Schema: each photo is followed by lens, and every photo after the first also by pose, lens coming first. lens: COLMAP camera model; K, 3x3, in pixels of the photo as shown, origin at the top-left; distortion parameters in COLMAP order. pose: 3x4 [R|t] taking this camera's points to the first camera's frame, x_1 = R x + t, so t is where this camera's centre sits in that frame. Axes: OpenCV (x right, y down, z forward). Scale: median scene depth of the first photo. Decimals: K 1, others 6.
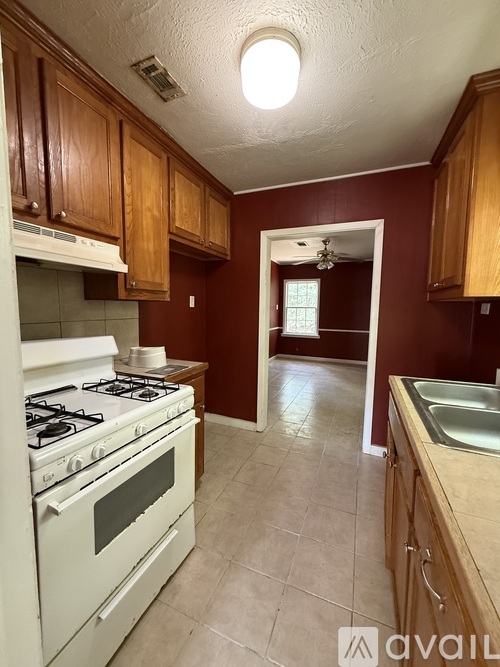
lens RADIAL K [[267.4, 0, 253.0], [0, 267.4, 330.5], [0, 0, 1]] dist [-0.000229, -0.000107]
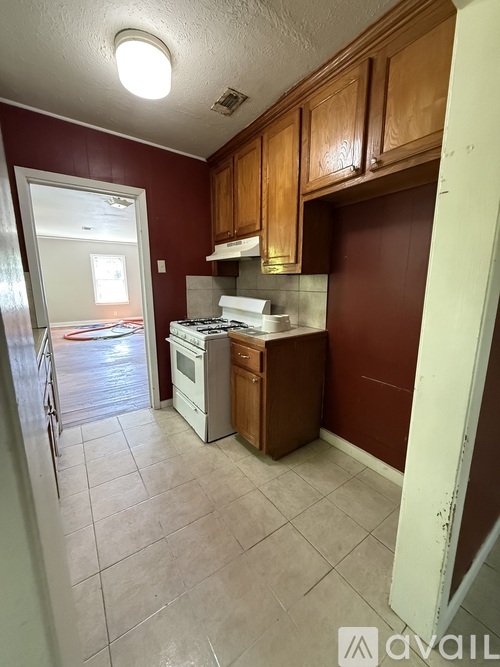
lens RADIAL K [[267.4, 0, 251.3], [0, 267.4, 333.1], [0, 0, 1]] dist [-0.000229, -0.000107]
pose [[-0.539579, 0.142101, -0.829857, 0.643646], [-0.089439, 0.970402, 0.224321, -0.112434], [0.837171, 0.195261, -0.510899, 1.524435]]
